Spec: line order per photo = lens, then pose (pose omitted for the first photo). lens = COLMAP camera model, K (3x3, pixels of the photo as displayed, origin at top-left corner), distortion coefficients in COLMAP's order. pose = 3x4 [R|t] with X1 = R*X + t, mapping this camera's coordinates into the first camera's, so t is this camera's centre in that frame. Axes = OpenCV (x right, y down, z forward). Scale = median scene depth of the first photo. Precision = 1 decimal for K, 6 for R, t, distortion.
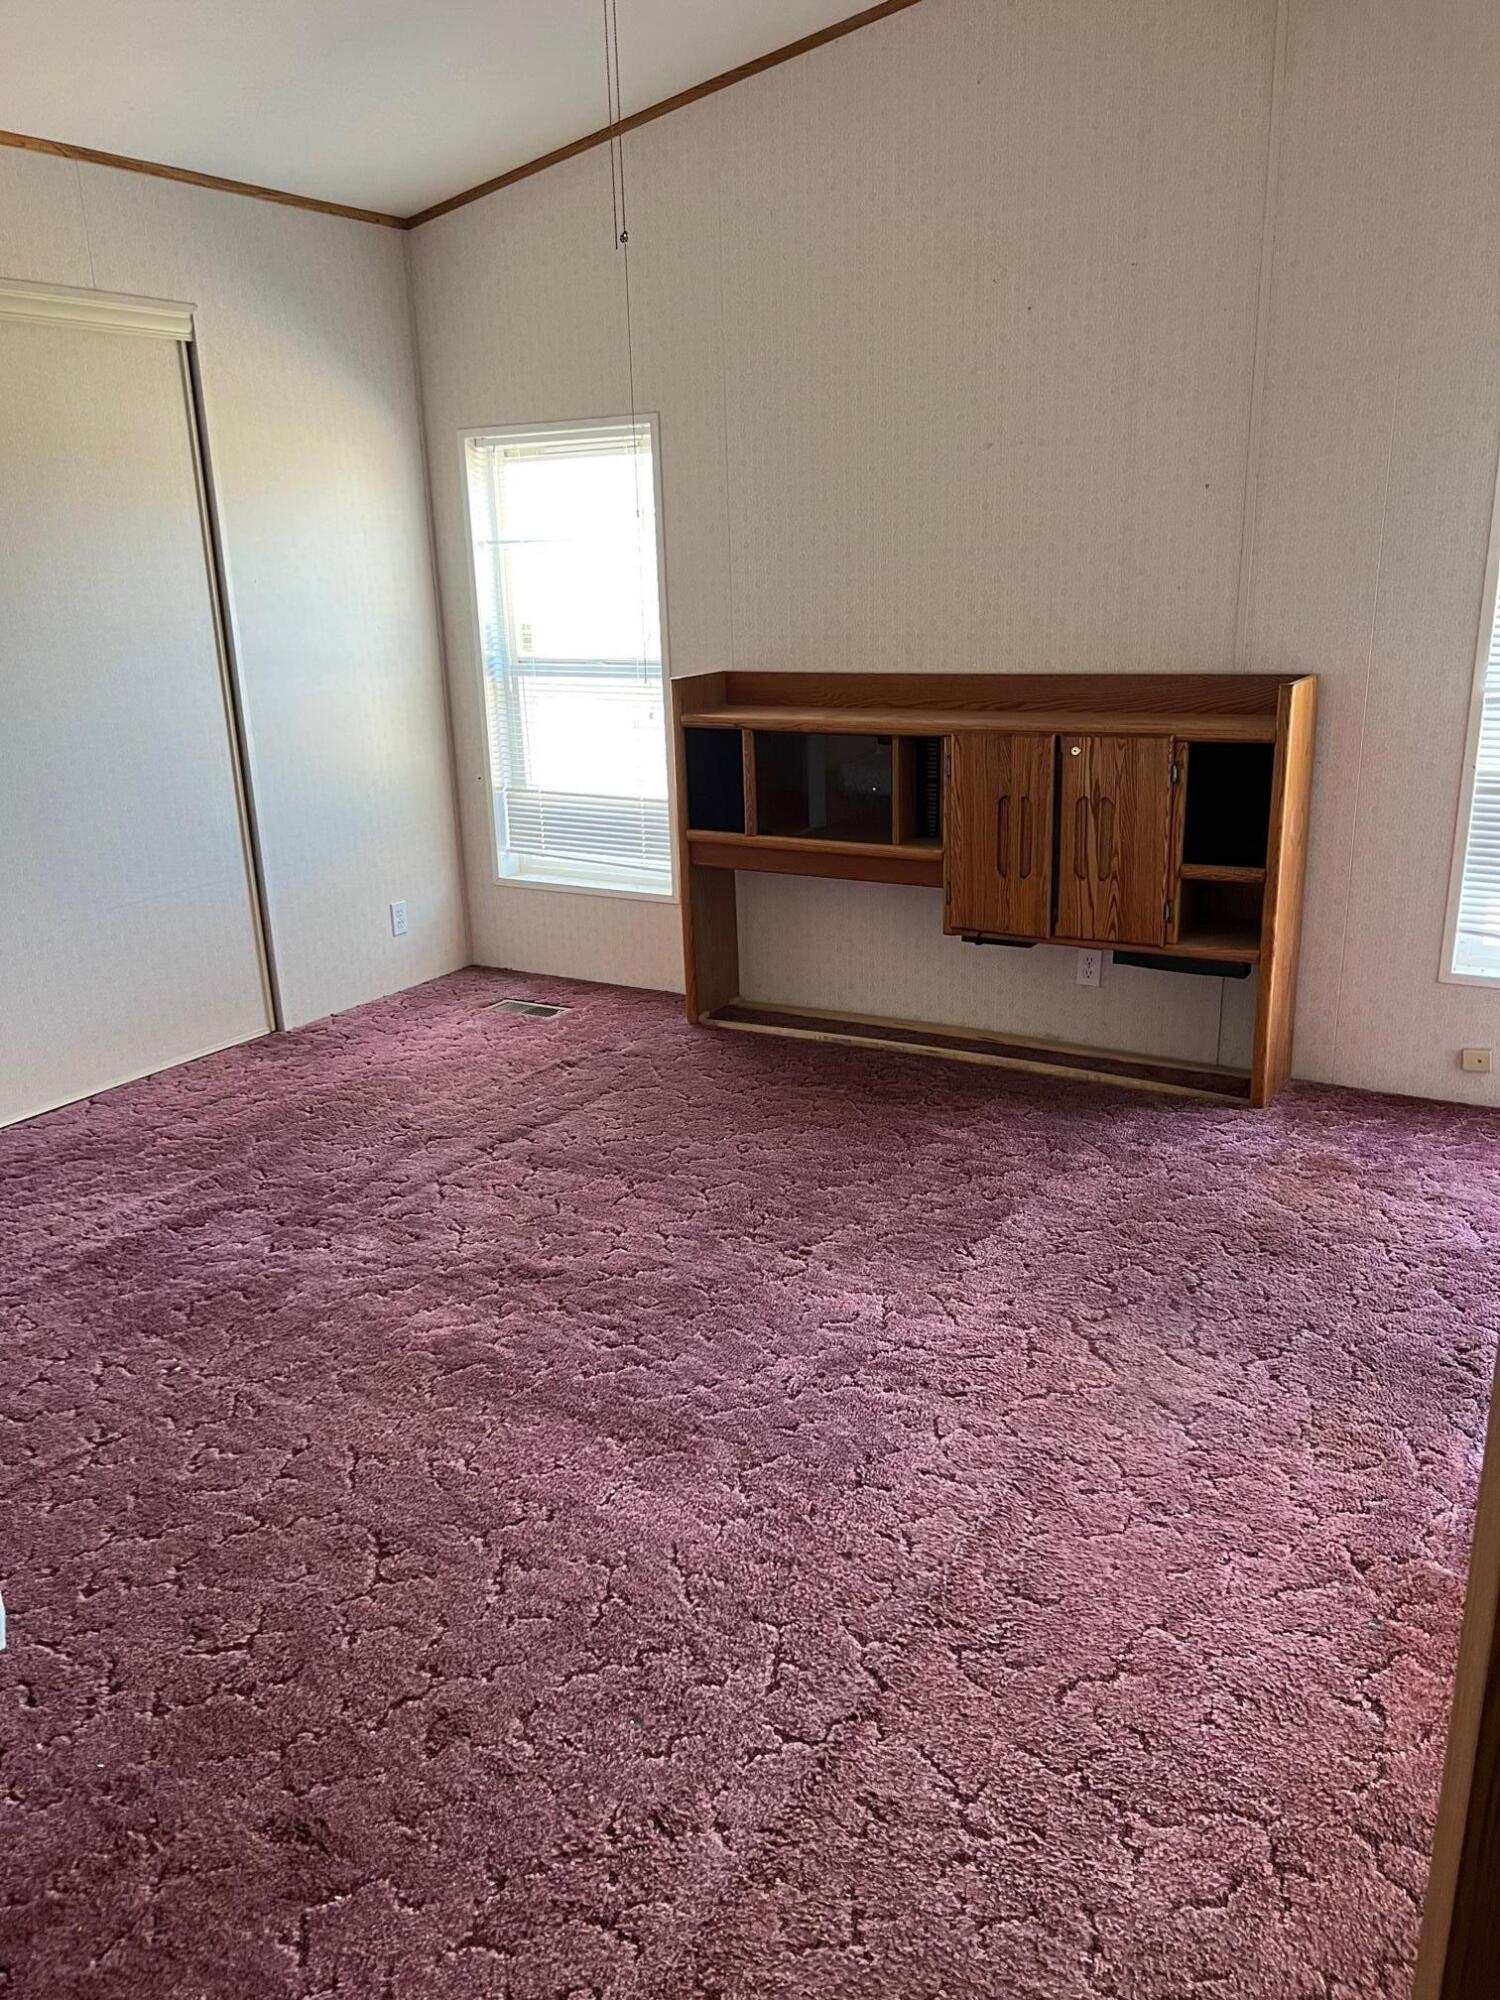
lens RADIAL K [[1513.9, 0, 748.4], [0, 1513.9, 1011.8], [0, 0, 1]] dist [0.037915, -0.053246]
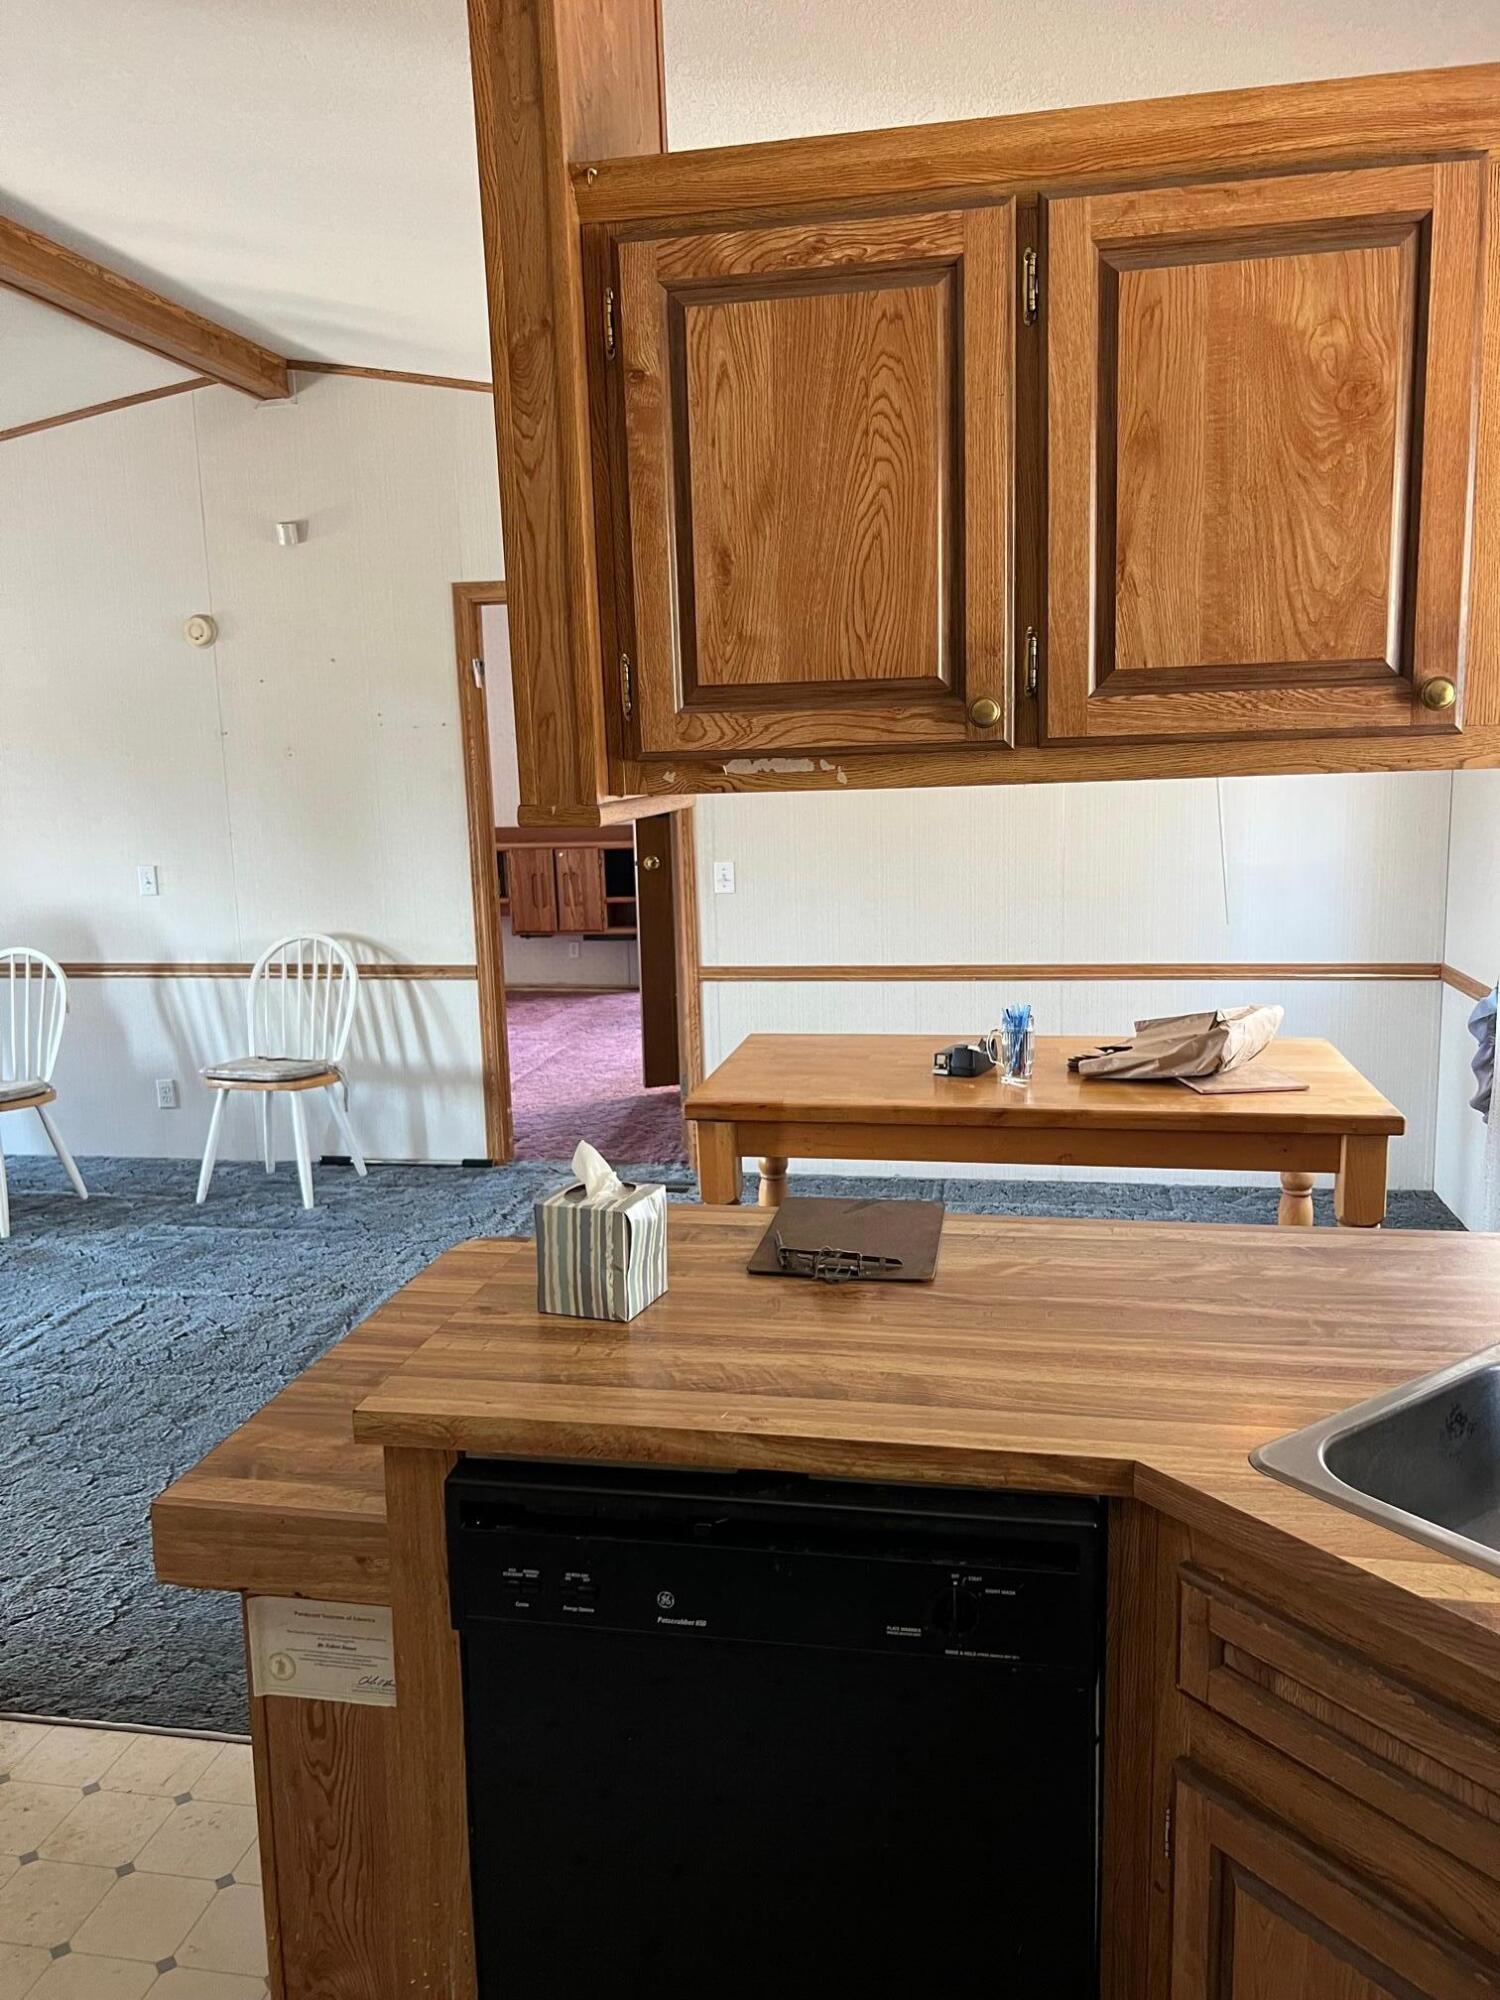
lens RADIAL K [[1513.9, 0, 765.4], [0, 1513.9, 1015.5], [0, 0, 1]] dist [0.037915, -0.053246]
pose [[0.938143, -0.058382, 0.341291, -0.332195], [0.105072, 0.987204, -0.119948, 0.420528], [-0.329922, 0.148388, 0.932273, -1.386562]]
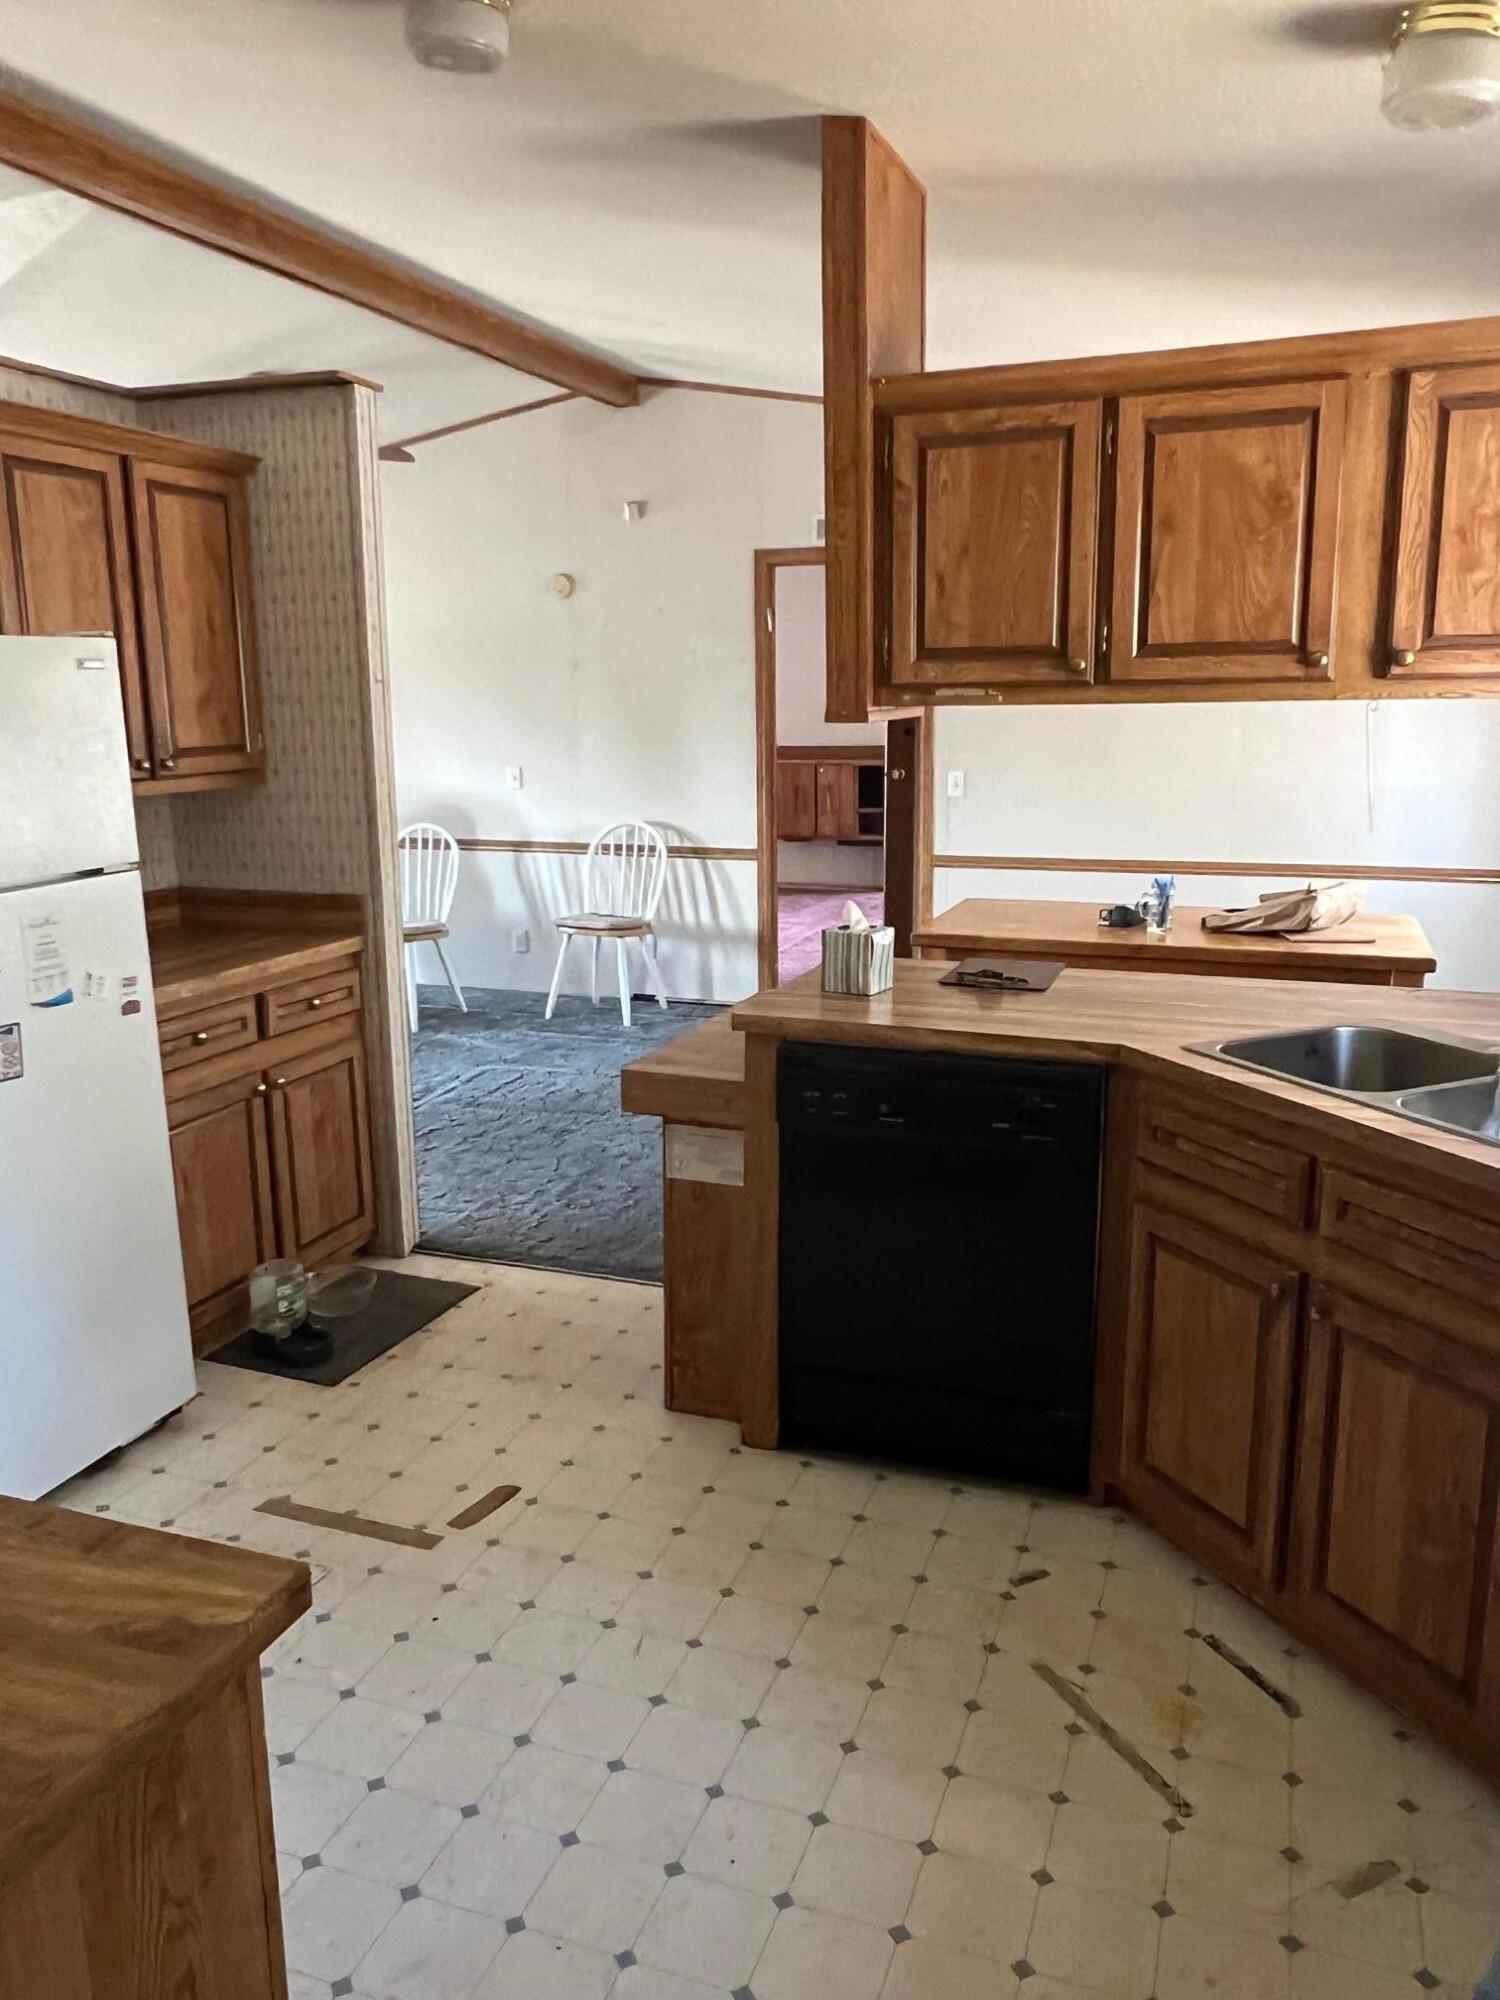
lens RADIAL K [[1488.1, 0, 734.9], [0, 1488.1, 998.5], [0, 0, 1]] dist [-0.005938, -0.010761]
pose [[0.985930, -0.020900, 0.165849, -0.427227], [0.037245, 0.994678, -0.096064, 0.526237], [-0.162959, 0.100889, 0.981461, -1.716515]]
